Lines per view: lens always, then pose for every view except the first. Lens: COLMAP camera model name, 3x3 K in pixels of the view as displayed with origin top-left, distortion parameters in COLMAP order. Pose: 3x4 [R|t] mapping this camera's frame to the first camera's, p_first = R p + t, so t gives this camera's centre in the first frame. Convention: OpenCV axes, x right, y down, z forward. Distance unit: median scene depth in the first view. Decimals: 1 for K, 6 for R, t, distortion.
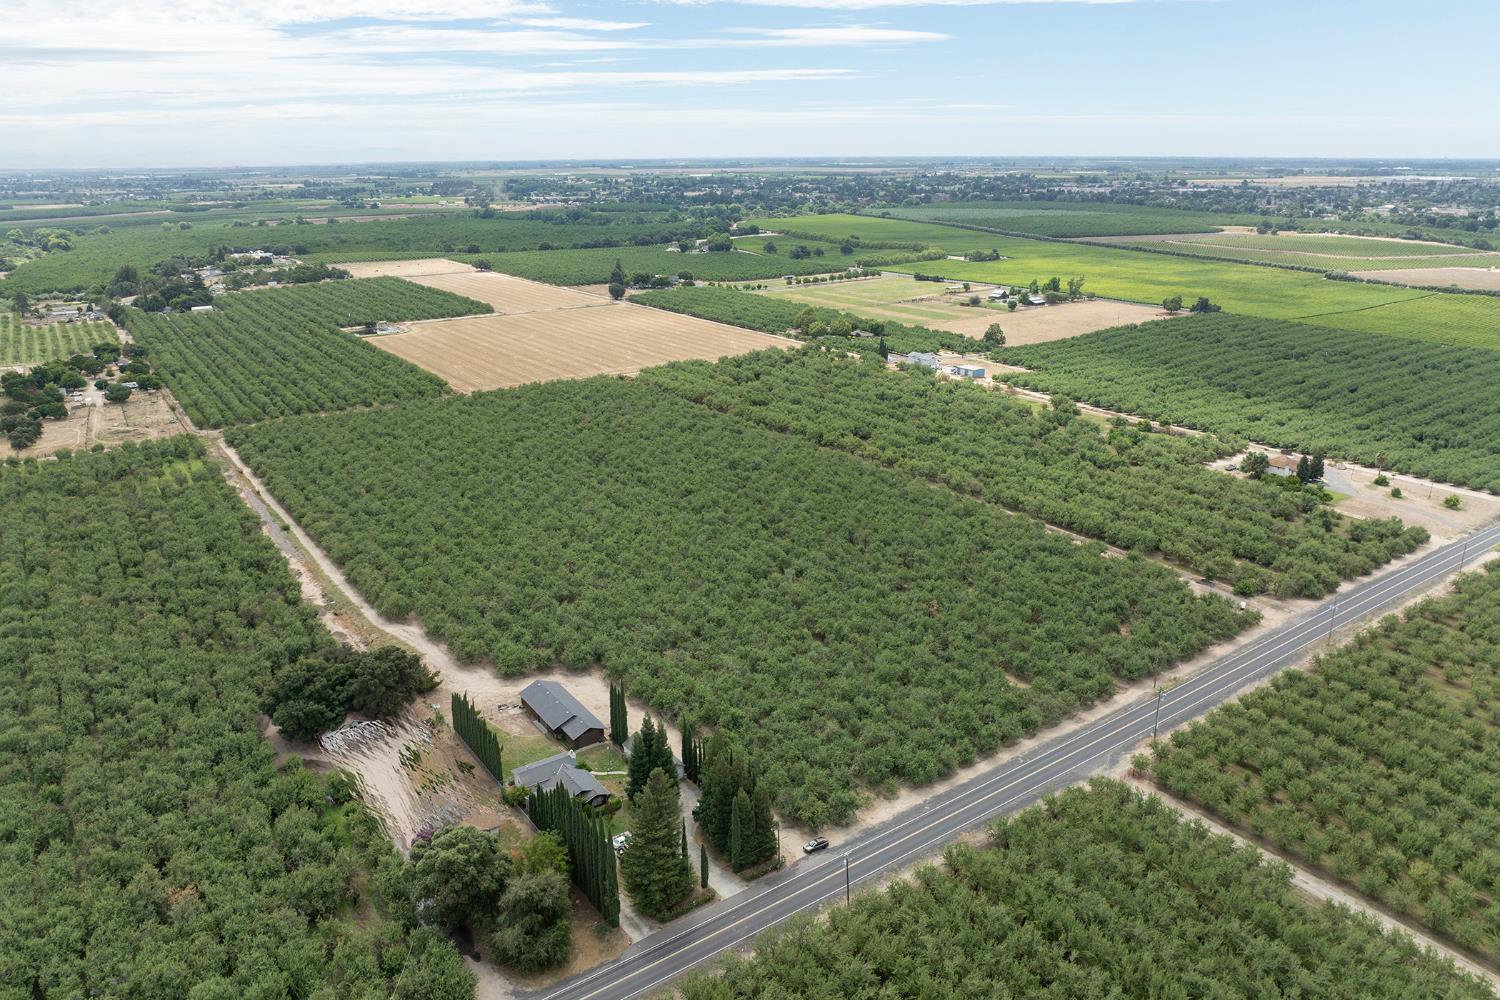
lens RADIAL K [[1052.0, 0, 756.8], [0, 1052.0, 508.5], [0, 0, 1]] dist [-0.042139, 0.007745]
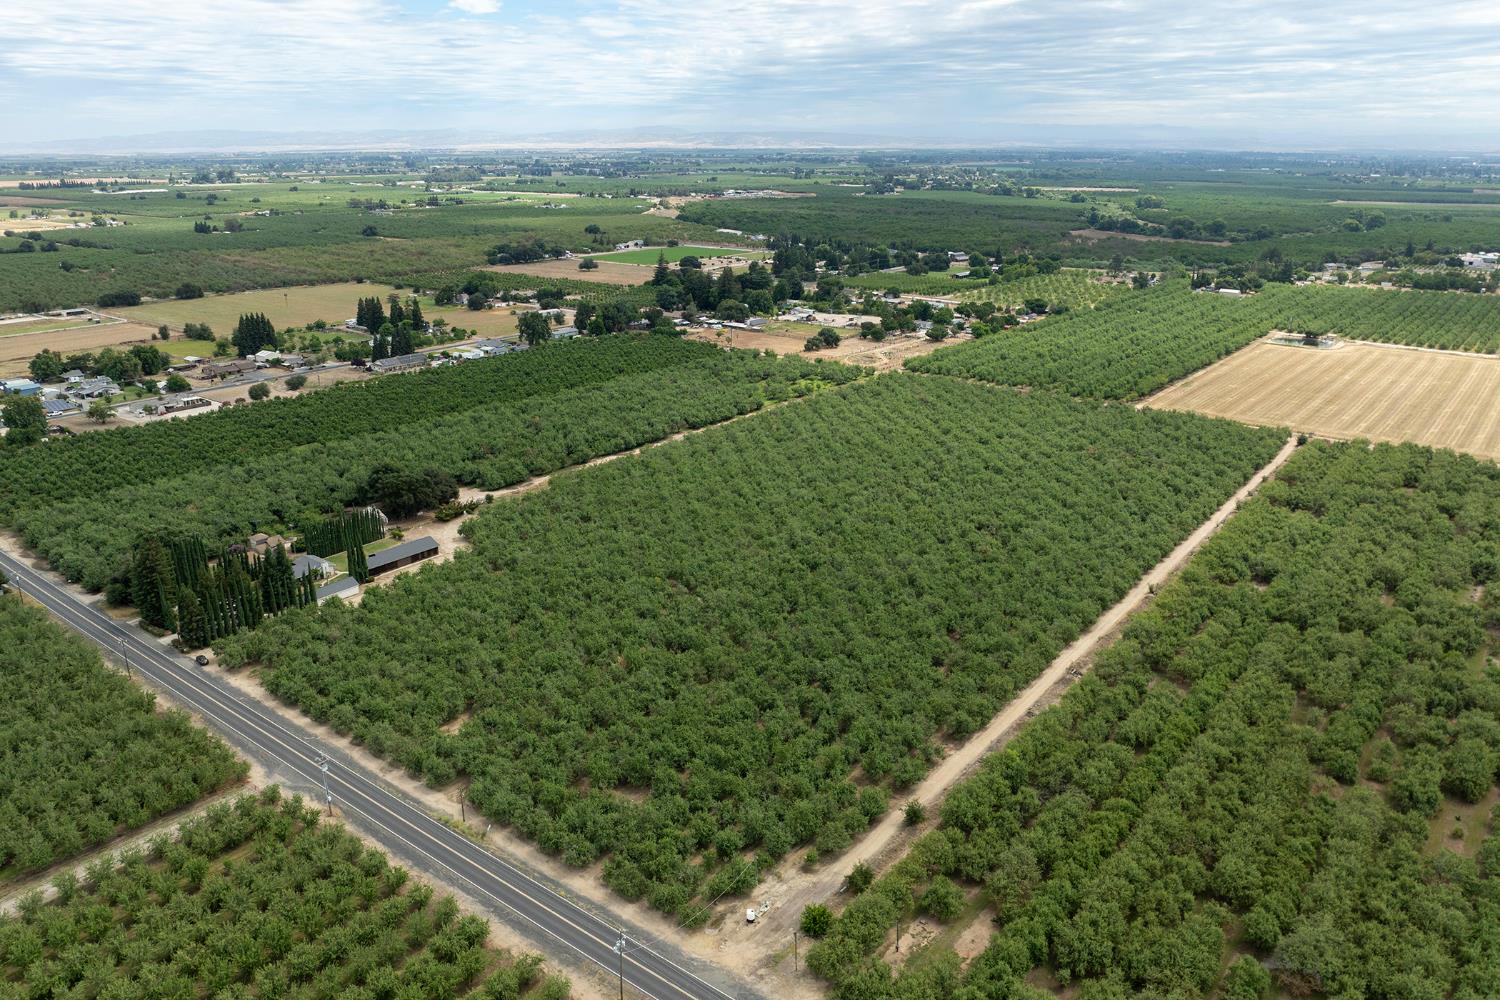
lens RADIAL K [[1052.0, 0, 755.3], [0, 1052.0, 494.3], [0, 0, 1]] dist [-0.042139, 0.007745]
pose [[0.286871, 0.313593, -0.905187, 0.657704], [-0.310738, 0.924272, 0.221726, -0.186452], [0.906172, 0.217669, 0.362592, 0.514857]]
